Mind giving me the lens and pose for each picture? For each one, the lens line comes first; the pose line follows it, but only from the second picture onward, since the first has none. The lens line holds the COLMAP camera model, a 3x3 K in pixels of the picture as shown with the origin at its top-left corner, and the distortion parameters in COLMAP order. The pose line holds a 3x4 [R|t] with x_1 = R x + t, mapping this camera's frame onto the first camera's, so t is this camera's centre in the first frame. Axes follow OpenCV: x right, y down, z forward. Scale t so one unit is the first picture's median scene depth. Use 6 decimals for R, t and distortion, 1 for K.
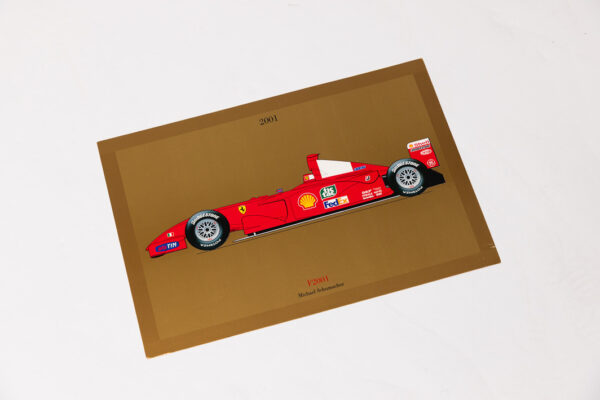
lens RADIAL K [[1132.5, 0, 300.0], [0, 1132.5, 200.0], [0, 0, 1]] dist [0.014632, 0.009734]
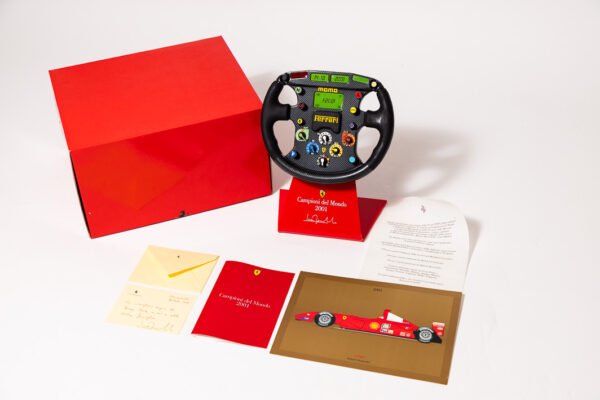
lens RADIAL K [[871.6, 0, 300.0], [0, 871.6, 200.0], [0, 0, 1]] dist [0.071116, 0.013538]
pose [[0.862889, 0.307010, -0.401458, 0.451594], [-0.435887, 0.854112, -0.283718, 0.311537], [0.255786, 0.419807, 0.870825, -0.500612]]
